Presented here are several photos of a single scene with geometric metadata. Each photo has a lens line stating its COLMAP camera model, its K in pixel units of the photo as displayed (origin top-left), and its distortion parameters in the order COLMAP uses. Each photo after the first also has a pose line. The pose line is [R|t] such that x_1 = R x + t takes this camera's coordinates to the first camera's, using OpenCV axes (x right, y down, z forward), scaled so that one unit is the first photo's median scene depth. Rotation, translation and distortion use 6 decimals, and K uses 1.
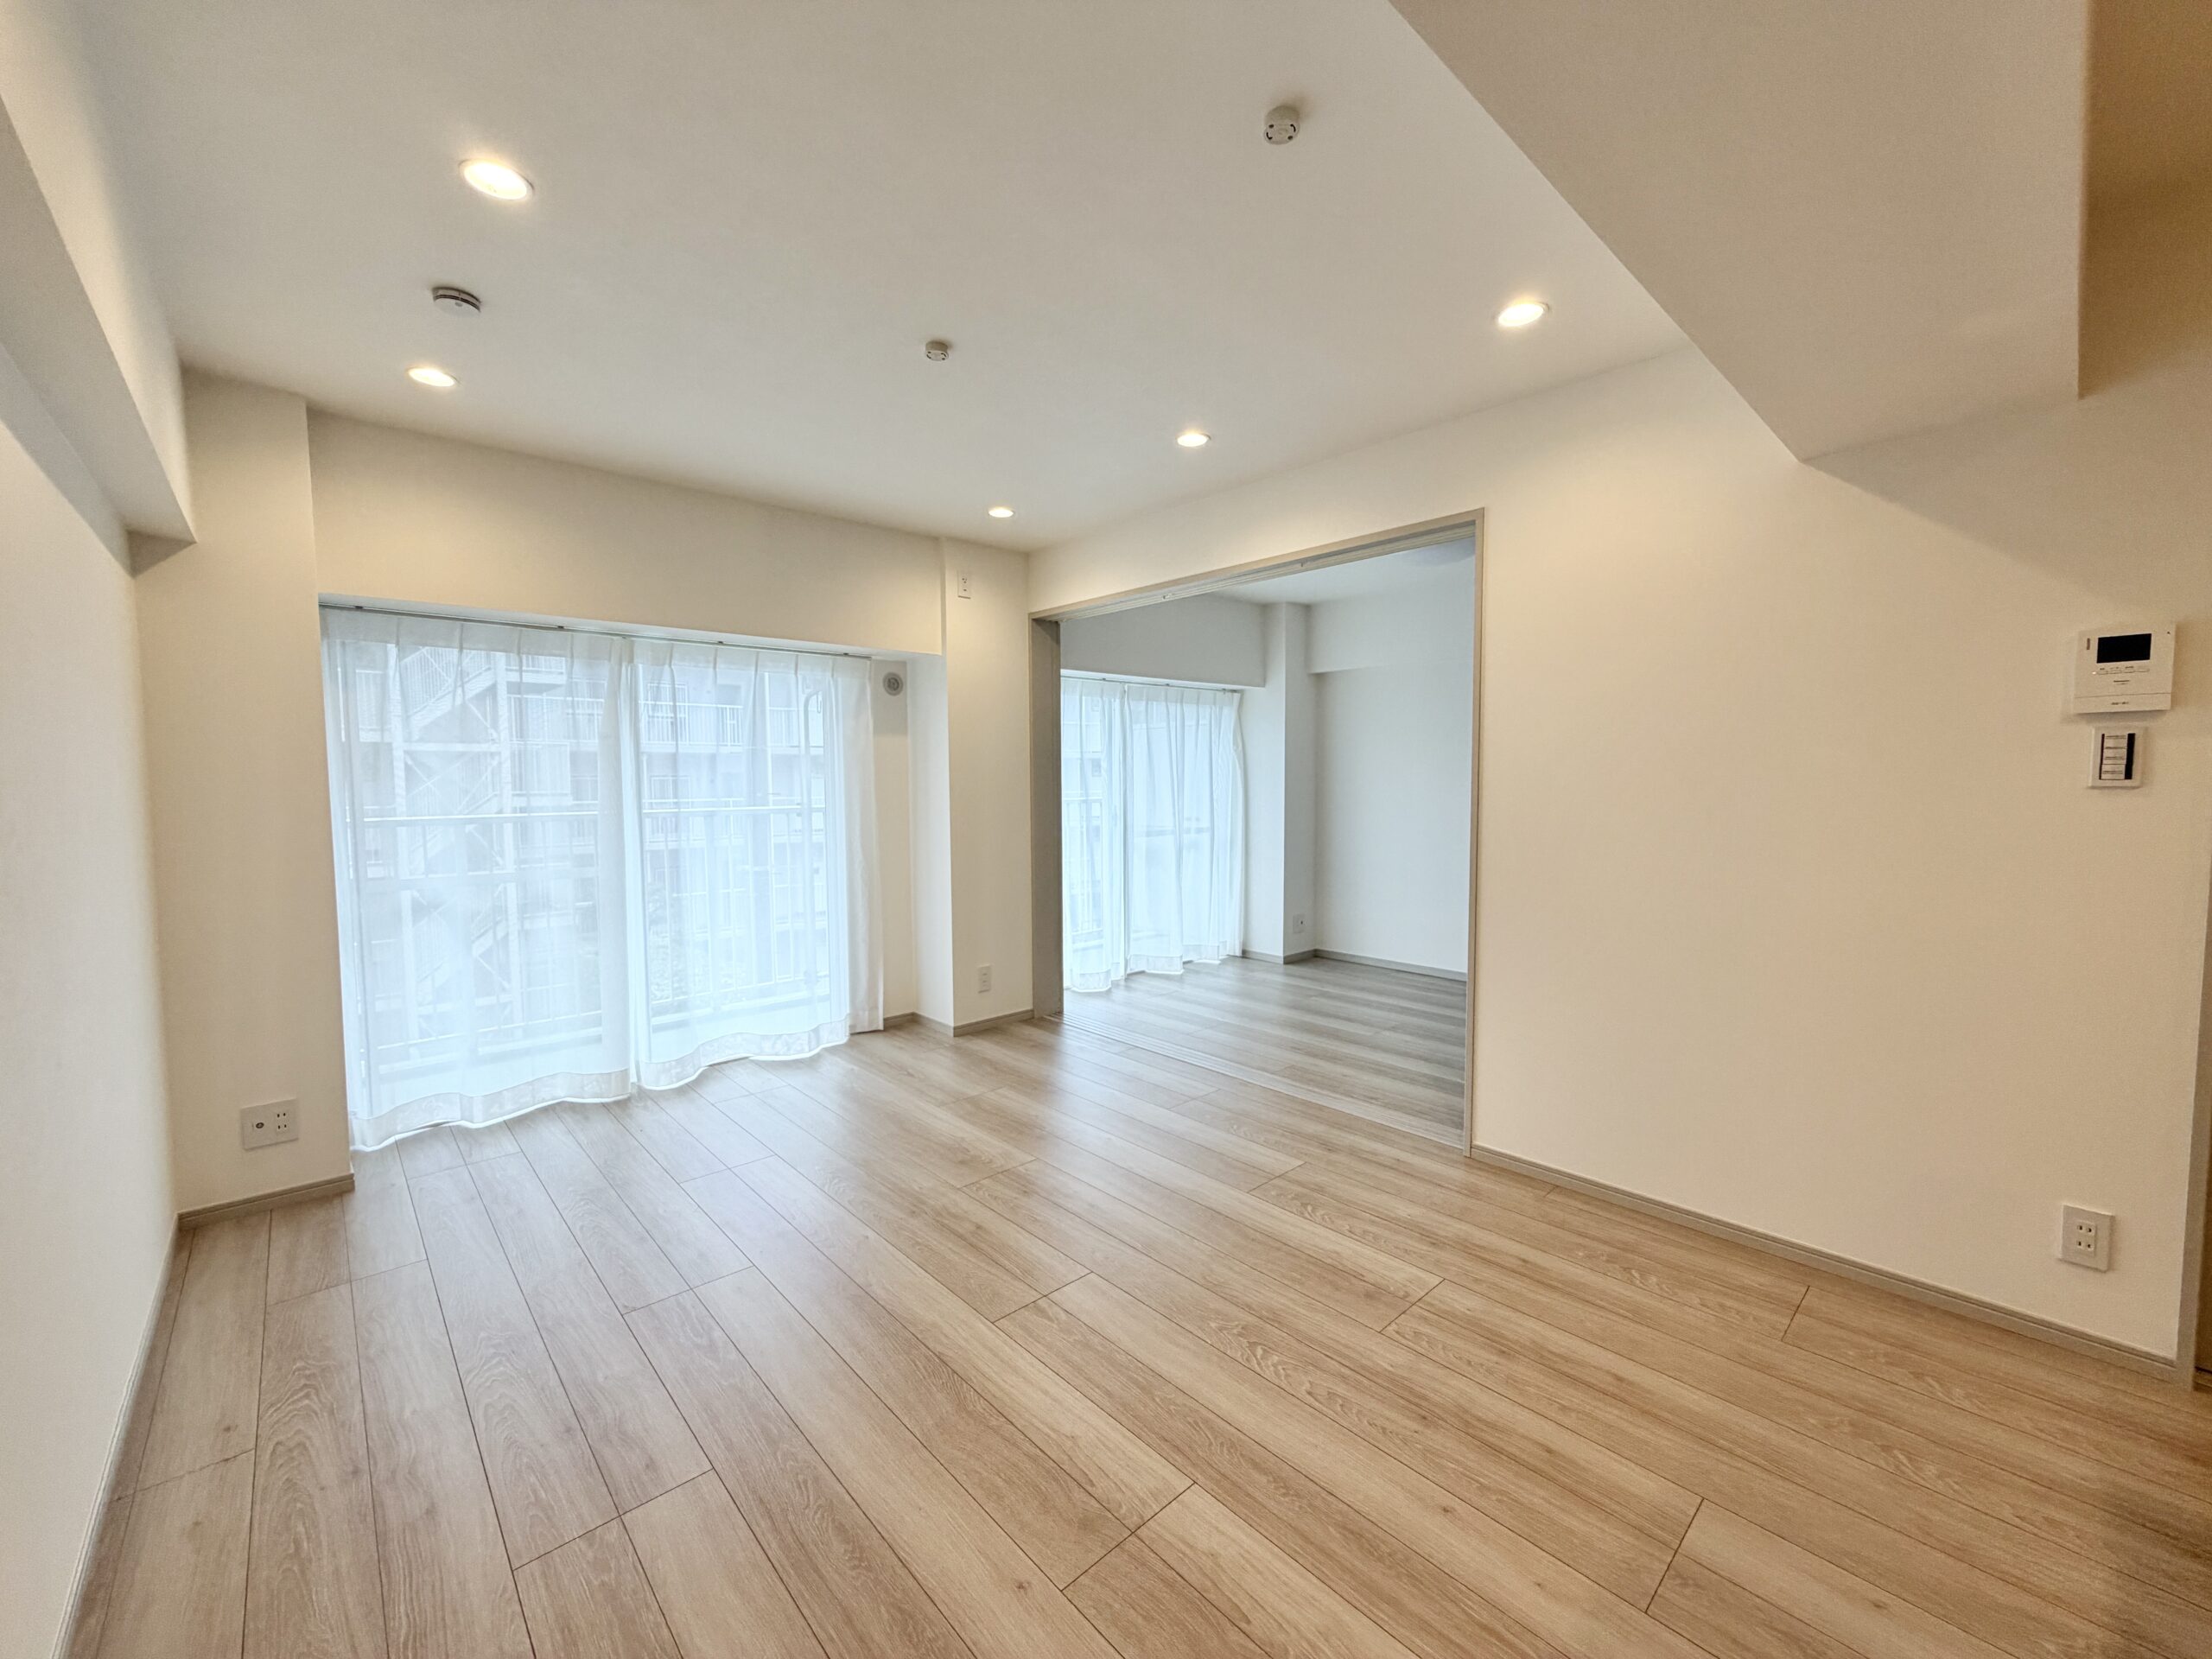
lens RADIAL K [[883.7, 0, 1107.5], [0, 883.7, 827.2], [0, 0, 1]] dist [-0.001004, 0.000445]
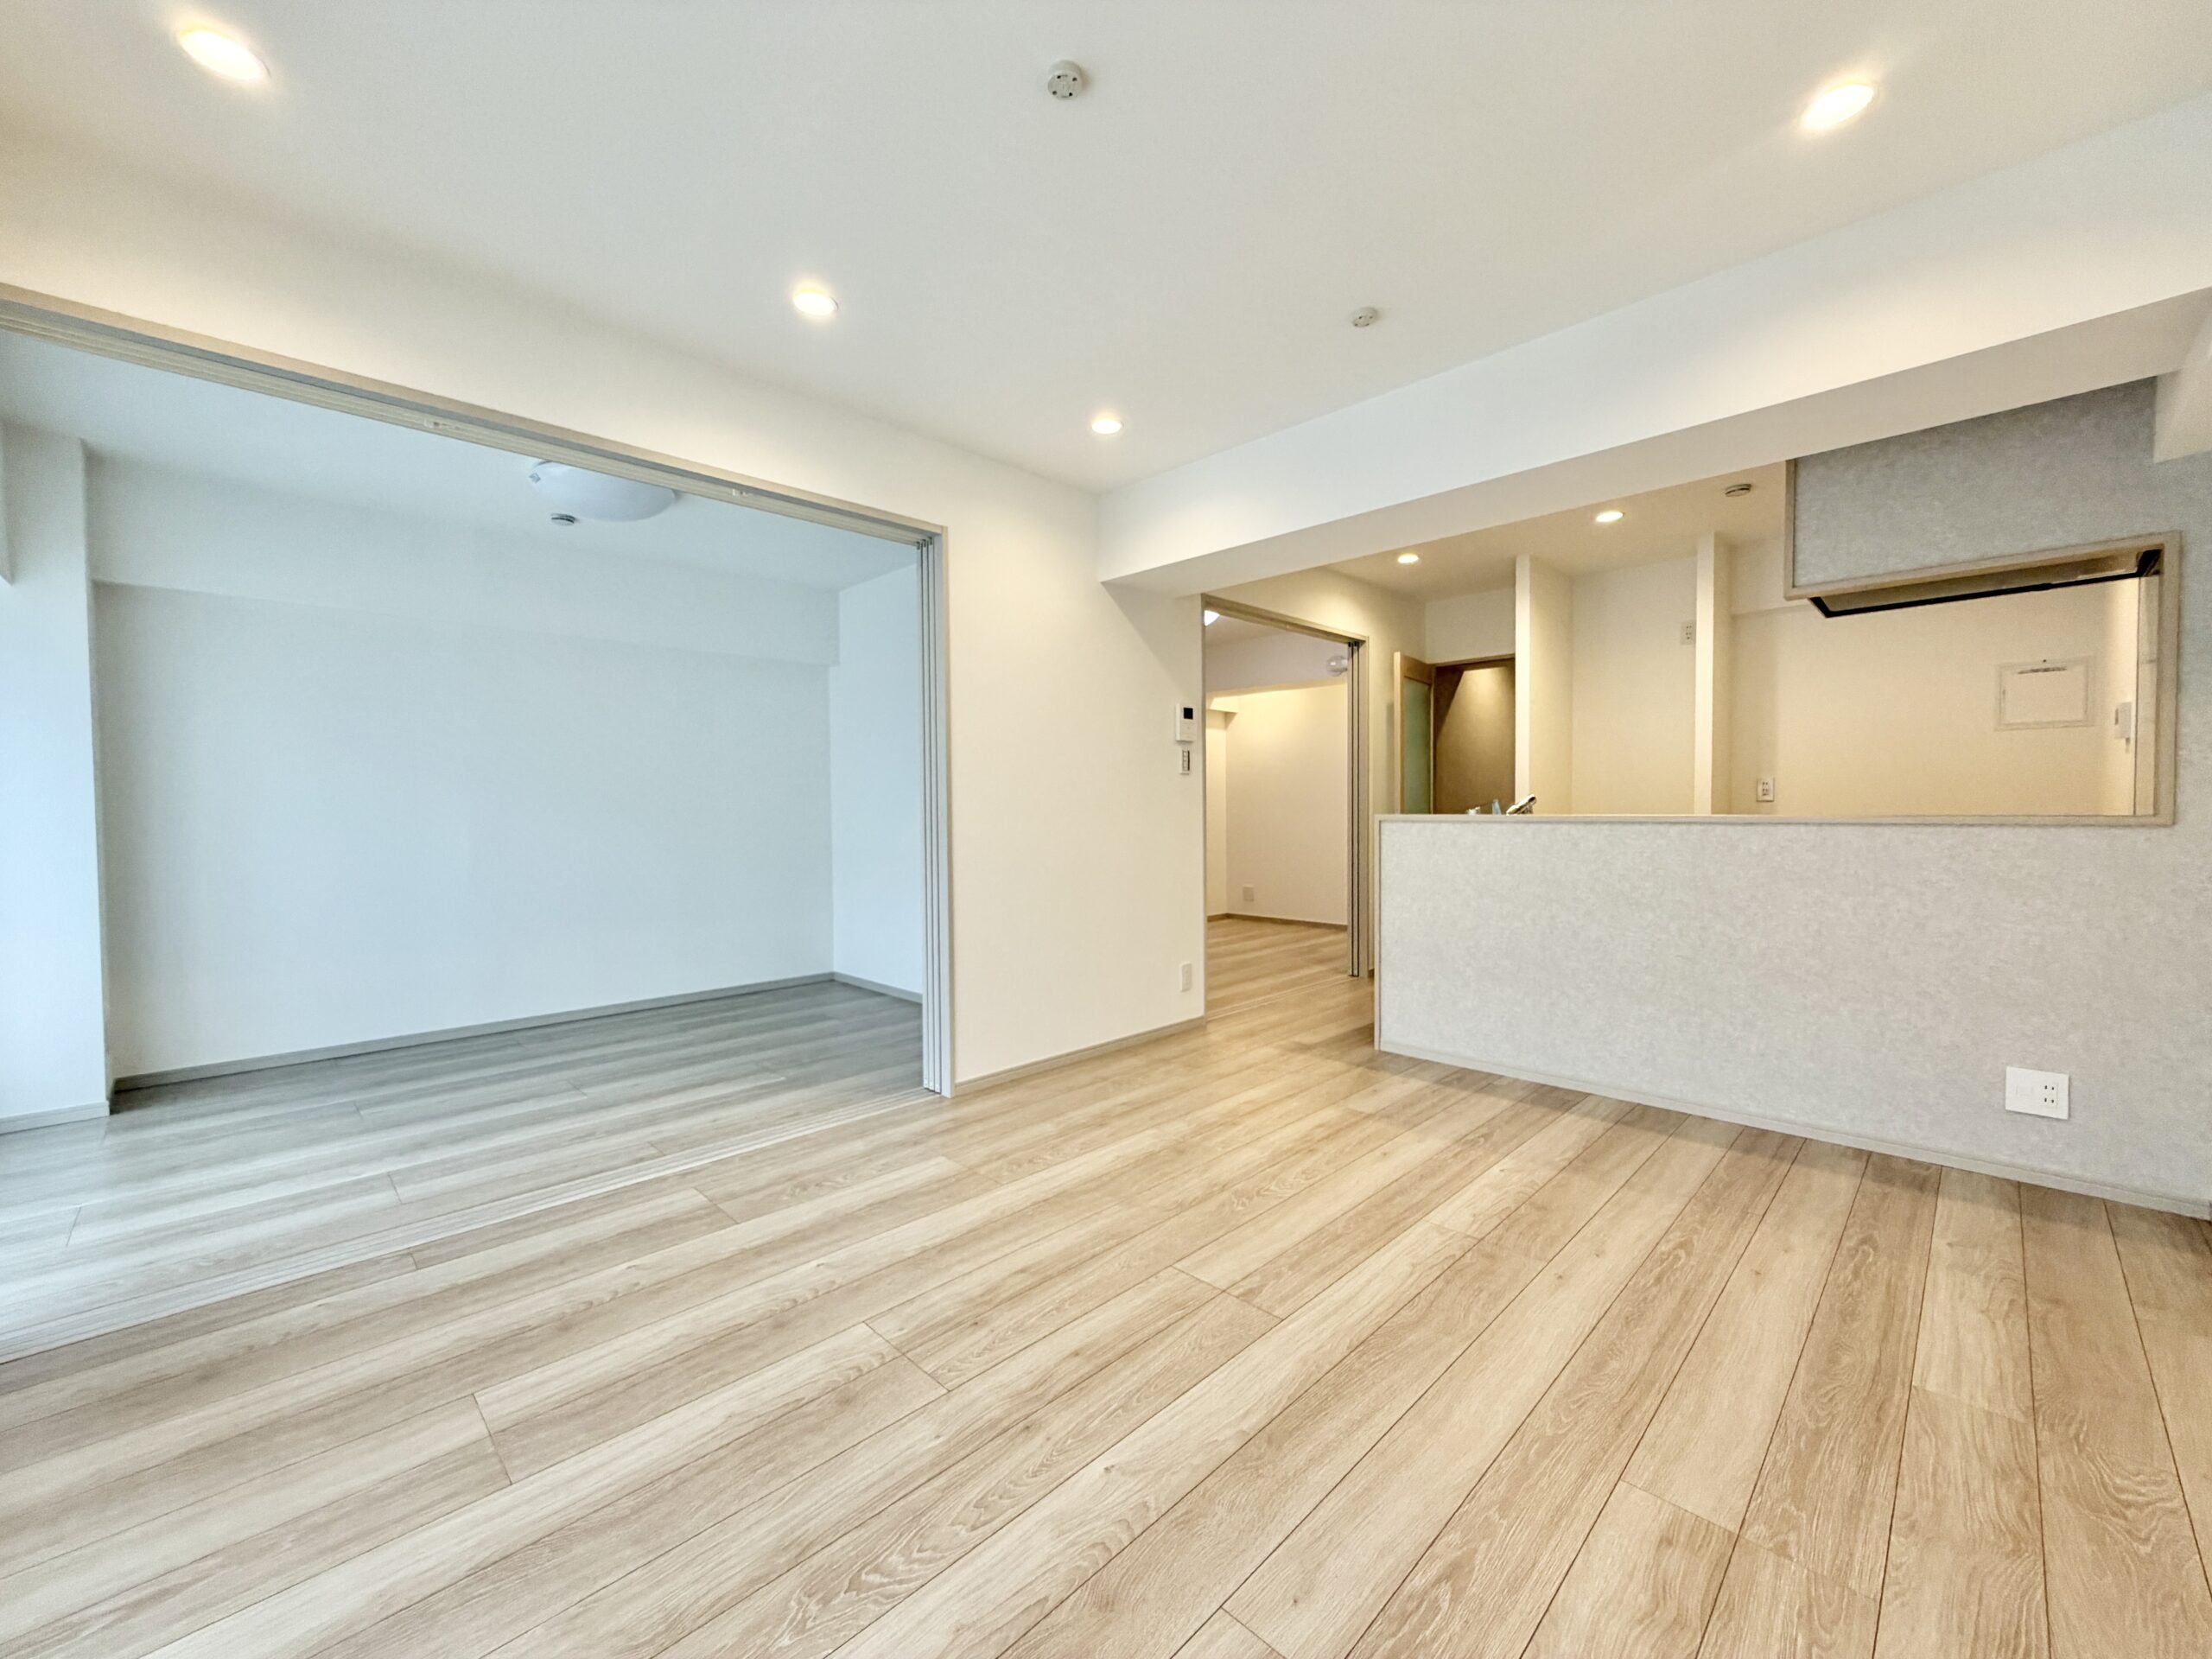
lens RADIAL K [[883.7, 0, 1093.3], [0, 883.7, 825.6], [0, 0, 1]] dist [-0.001004, 0.000445]
pose [[-0.035719, -0.015950, 0.999235, -1.072443], [0.066283, 0.997633, 0.018294, 0.028656], [-0.997161, 0.066886, -0.034577, 1.254608]]
